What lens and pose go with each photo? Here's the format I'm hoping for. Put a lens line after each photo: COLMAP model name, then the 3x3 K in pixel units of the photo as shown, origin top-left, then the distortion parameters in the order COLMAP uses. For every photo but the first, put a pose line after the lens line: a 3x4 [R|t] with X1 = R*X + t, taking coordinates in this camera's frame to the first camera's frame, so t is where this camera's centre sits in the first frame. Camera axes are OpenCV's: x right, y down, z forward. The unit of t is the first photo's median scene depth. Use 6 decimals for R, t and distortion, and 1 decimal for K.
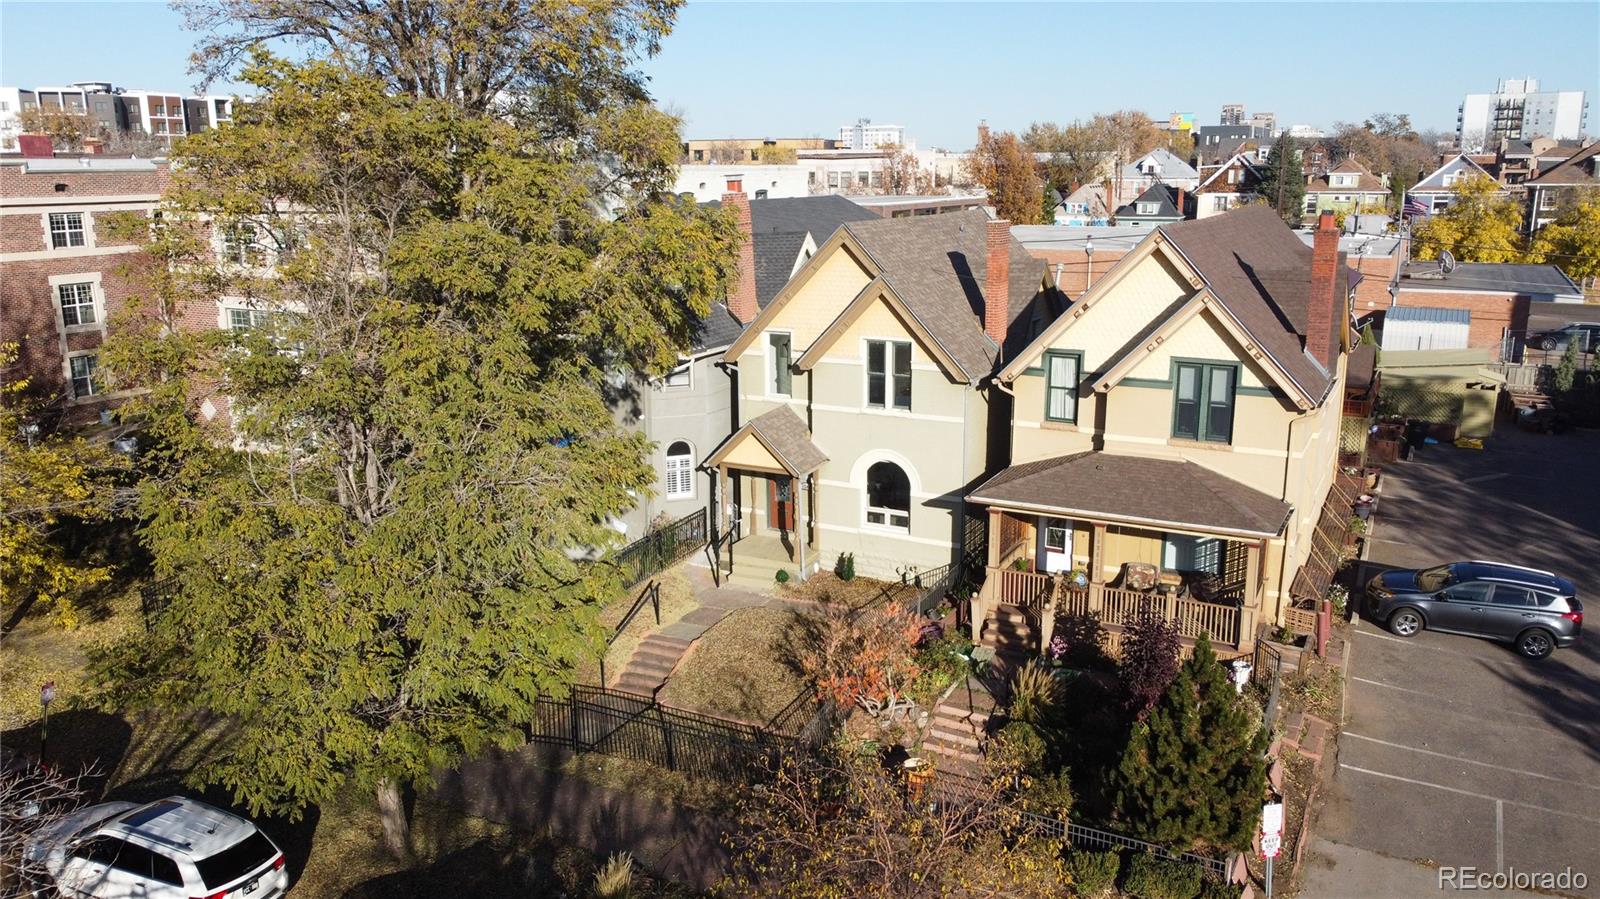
lens RADIAL K [[1181.4, 0, 796.6], [0, 1181.4, 458.7], [0, 0, 1]] dist [0.001808, -0.003162]
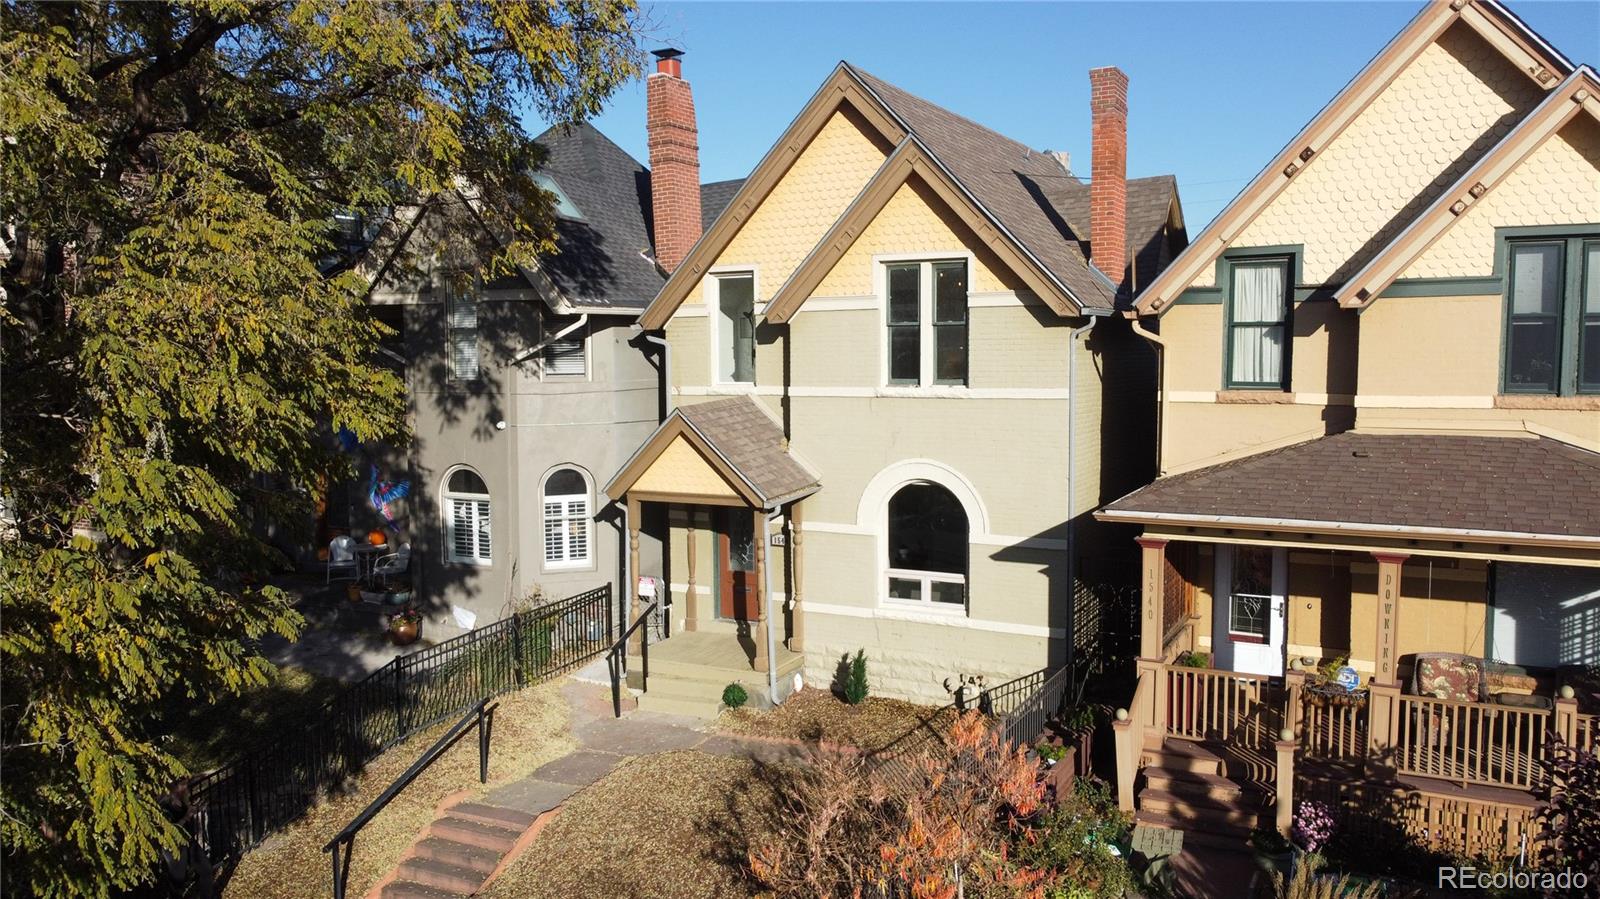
lens RADIAL K [[1181.4, 0, 796.6], [0, 1181.4, 458.7], [0, 0, 1]] dist [0.001808, -0.003162]
pose [[0.999999, 0.000097, 0.001306, 0.016055], [0.000106, 0.987969, -0.154651, 0.078313], [-0.001305, 0.154651, 0.987968, 0.459026]]
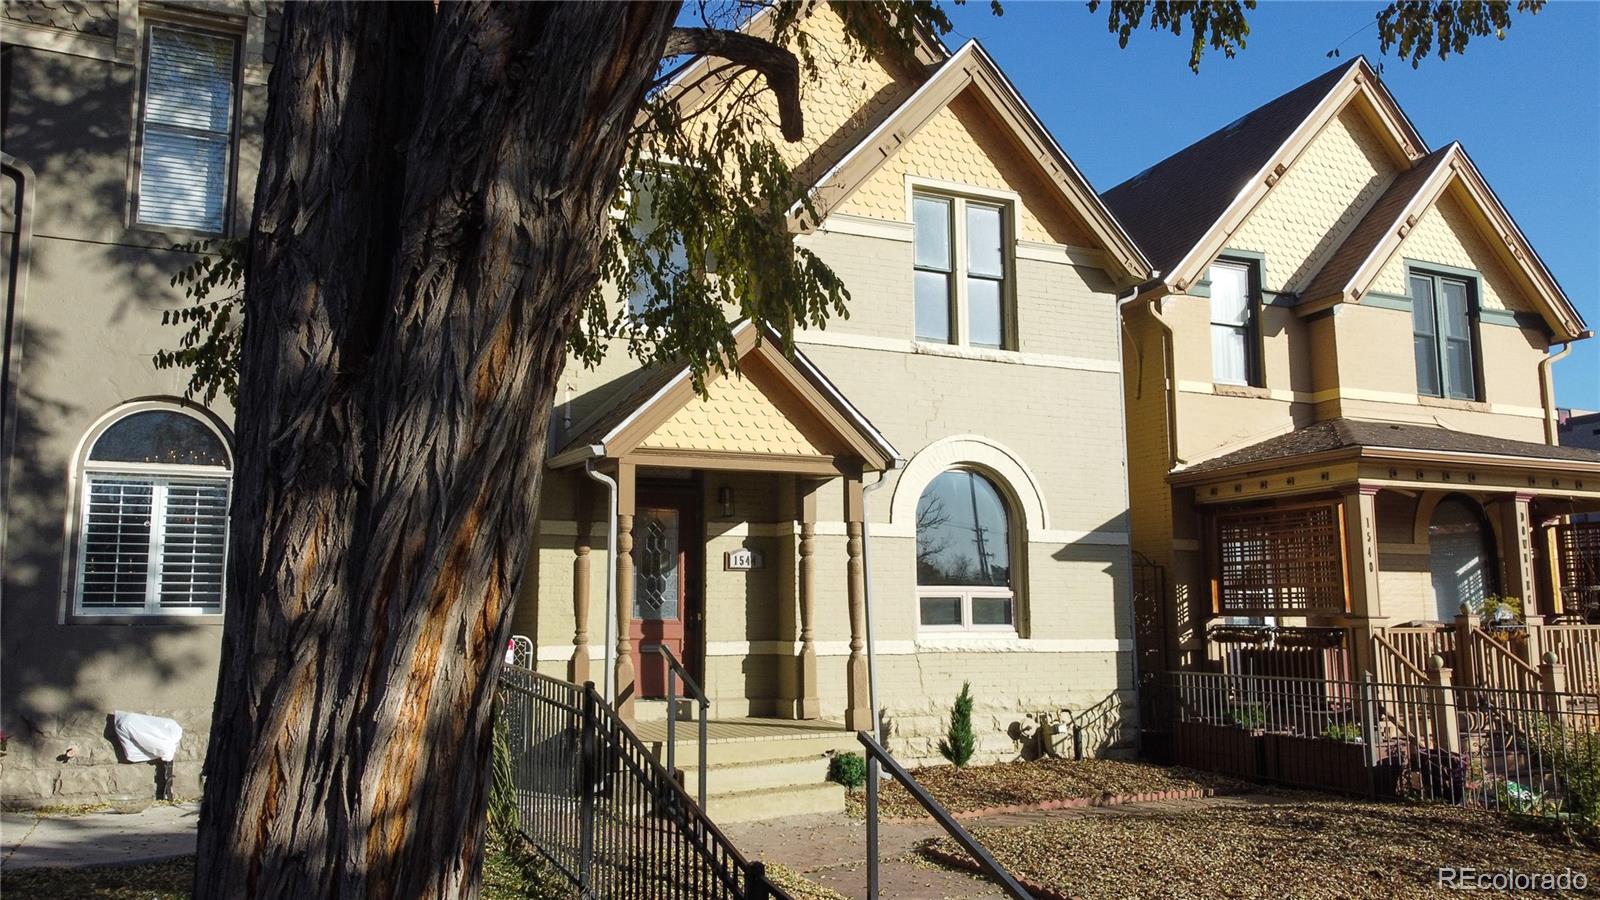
lens RADIAL K [[1181.4, 0, 796.6], [0, 1181.4, 459.2], [0, 0, 1]] dist [0.001808, -0.003162]
pose [[0.637155, 0.115864, 0.761977, -0.295217], [0.188720, 0.935088, -0.299992, 0.118825], [-0.747274, 0.334942, 0.573930, 0.813135]]
